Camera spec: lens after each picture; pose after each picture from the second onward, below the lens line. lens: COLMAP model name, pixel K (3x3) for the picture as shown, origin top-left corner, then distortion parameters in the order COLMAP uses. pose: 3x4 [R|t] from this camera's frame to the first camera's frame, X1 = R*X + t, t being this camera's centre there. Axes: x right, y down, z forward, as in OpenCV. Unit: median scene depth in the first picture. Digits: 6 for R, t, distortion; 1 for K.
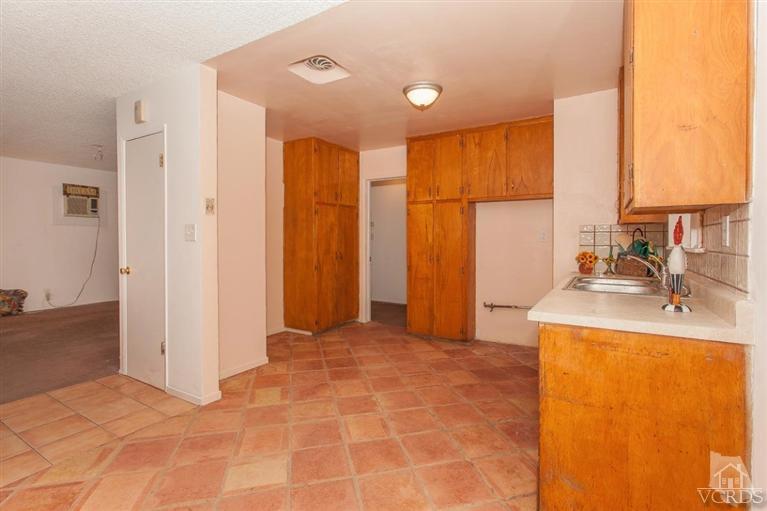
lens RADIAL K [[360.8, 0, 388.1], [0, 360.8, 252.2], [0, 0, 1]] dist [0.001018, 0.000361]
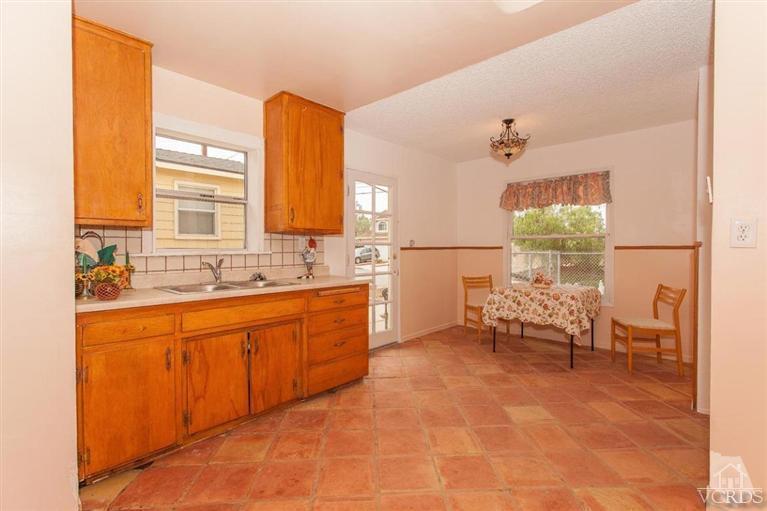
lens RADIAL K [[360.8, 0, 388.1], [0, 360.8, 252.2], [0, 0, 1]] dist [0.001018, 0.000361]
pose [[-0.981338, 0.001461, 0.192286, -0.076184], [0.009721, 0.999070, 0.042018, -0.058958], [-0.192046, 0.043103, -0.980439, 1.913735]]
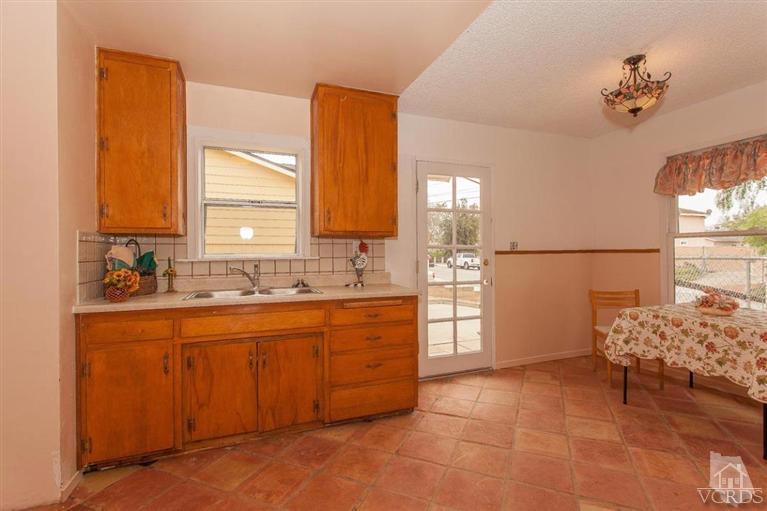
lens RADIAL K [[360.8, 0, 388.1], [0, 360.8, 252.2], [0, 0, 1]] dist [0.001018, 0.000361]
pose [[-0.789340, 0.008101, 0.613903, -0.357179], [0.028098, 0.999342, 0.022940, -0.047160], [-0.613313, 0.035357, -0.789048, 1.535156]]
